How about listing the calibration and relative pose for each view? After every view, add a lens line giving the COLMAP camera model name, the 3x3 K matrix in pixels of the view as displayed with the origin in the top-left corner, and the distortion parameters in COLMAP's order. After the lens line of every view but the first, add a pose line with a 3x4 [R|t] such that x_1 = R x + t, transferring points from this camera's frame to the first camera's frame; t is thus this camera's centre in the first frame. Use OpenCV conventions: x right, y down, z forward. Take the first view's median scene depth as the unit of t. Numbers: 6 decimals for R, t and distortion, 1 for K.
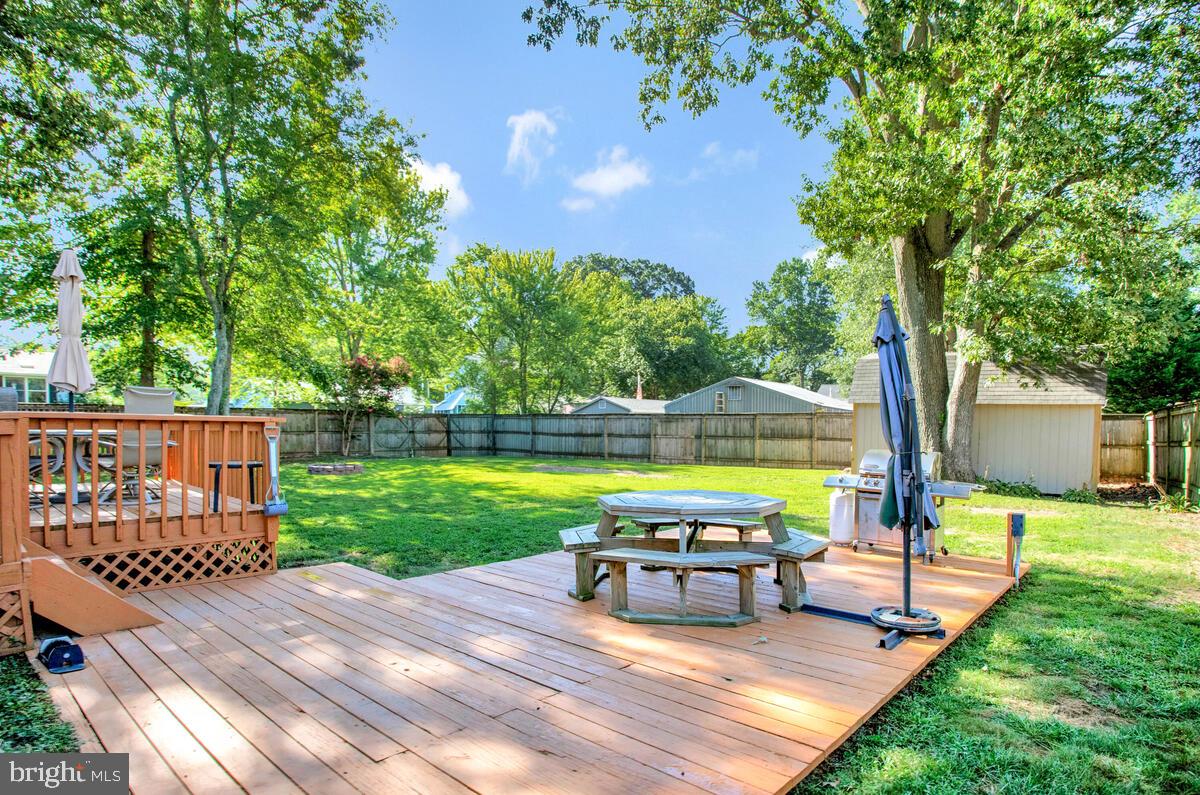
lens RADIAL K [[704.6, 0, 667.6], [0, 704.6, 436.7], [0, 0, 1]] dist [-0.035075, -0.000109]
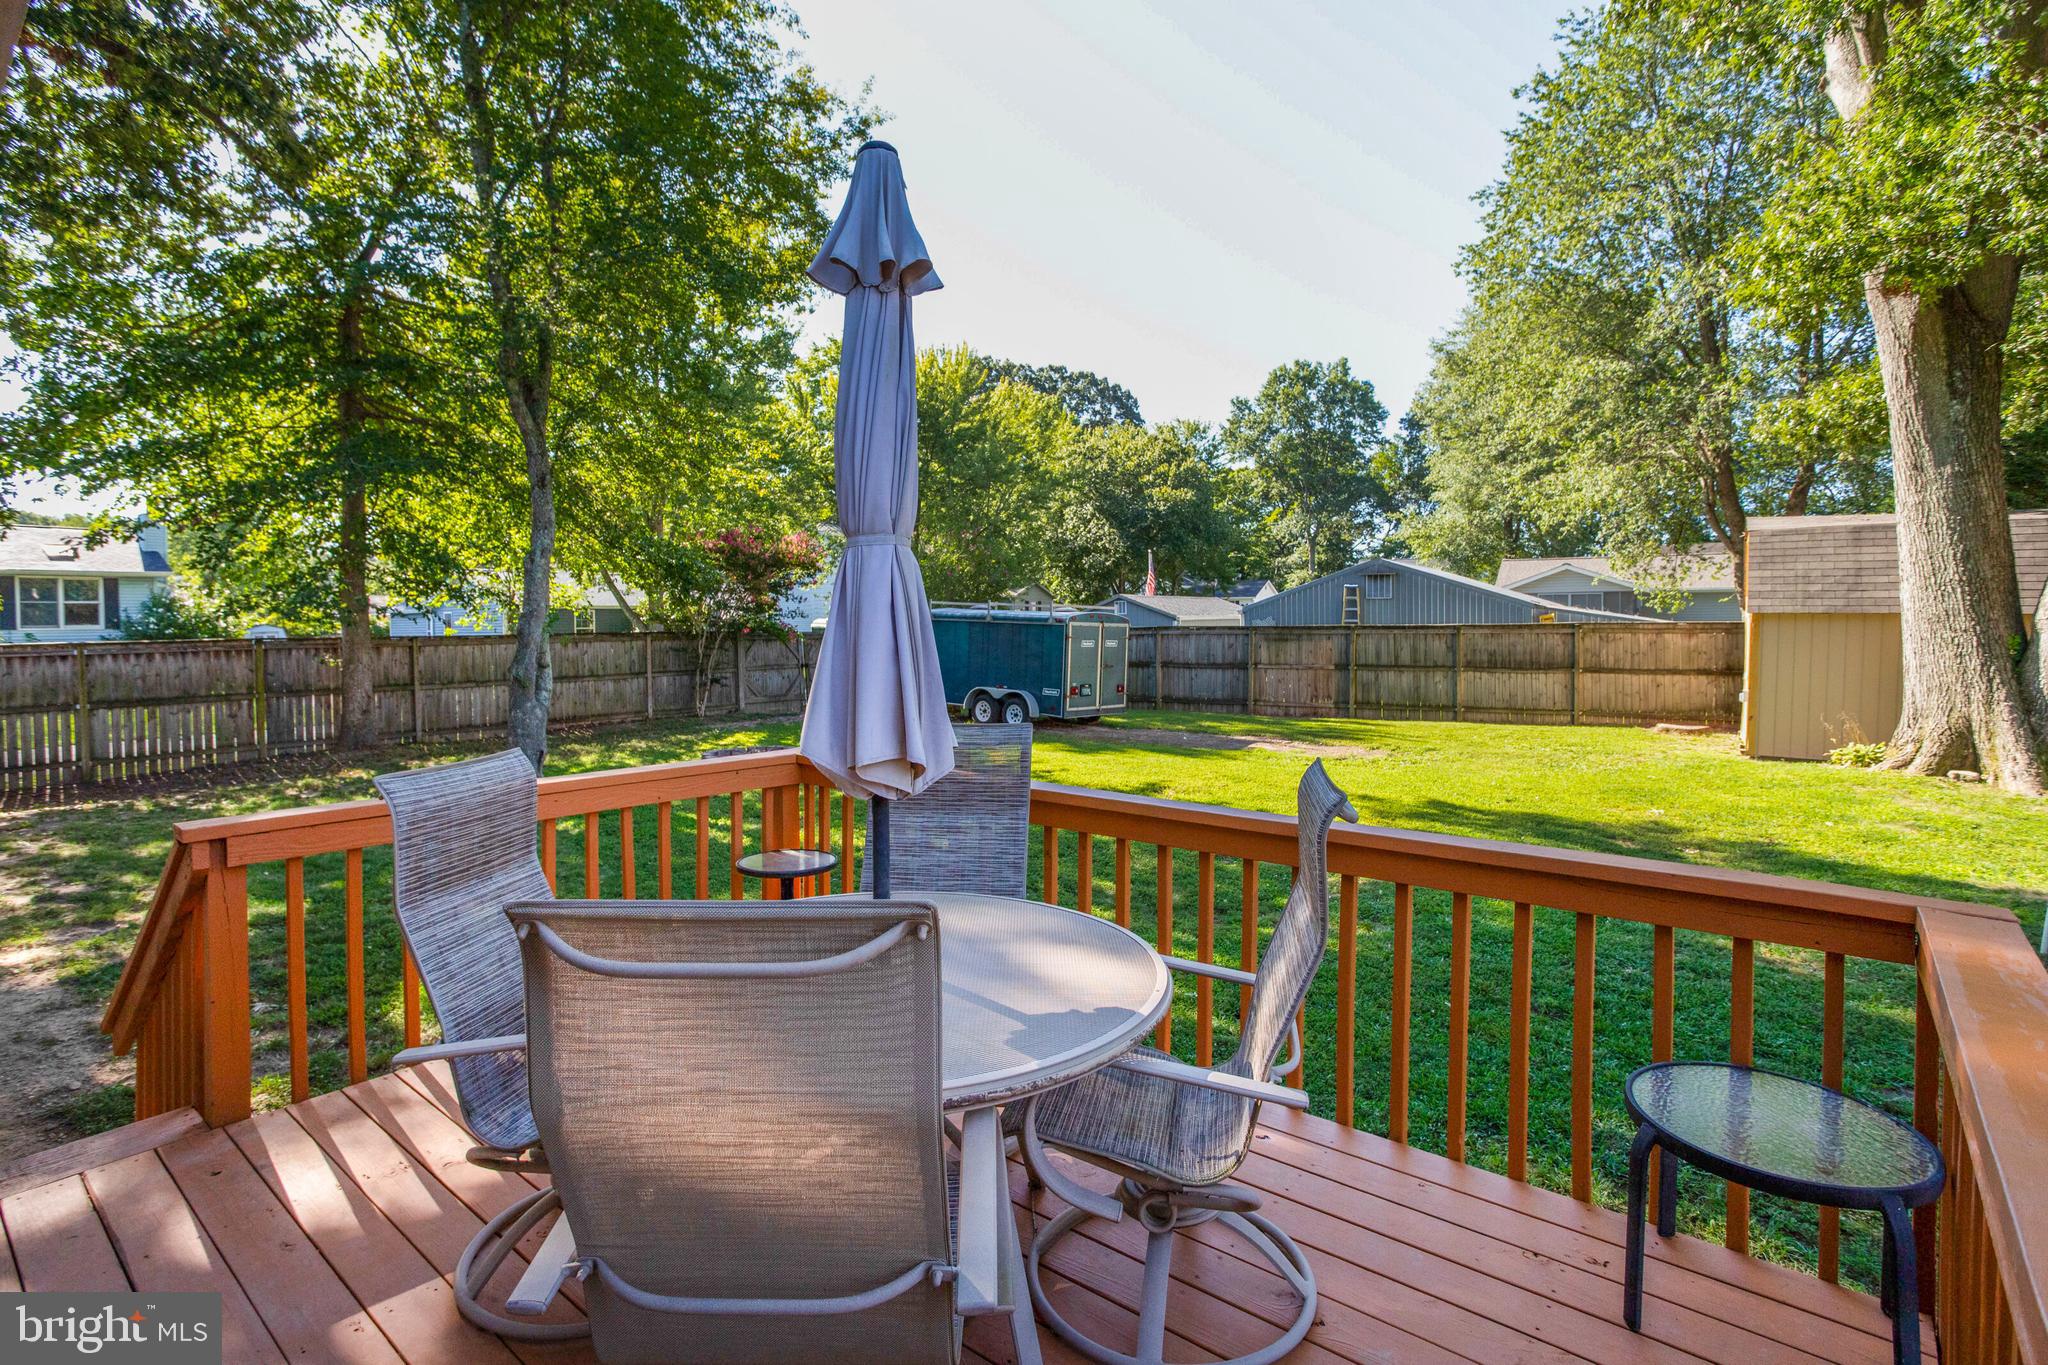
lens RADIAL K [[1035.7, 0, 1046.8], [0, 1035.7, 620.0], [0, 0, 1]] dist [-0.038727, 0.013217]
pose [[0.998854, -0.019672, 0.043641, -0.213222], [0.020172, 0.999735, -0.011054, -0.031042], [-0.043412, 0.011922, 0.998986, 0.173000]]
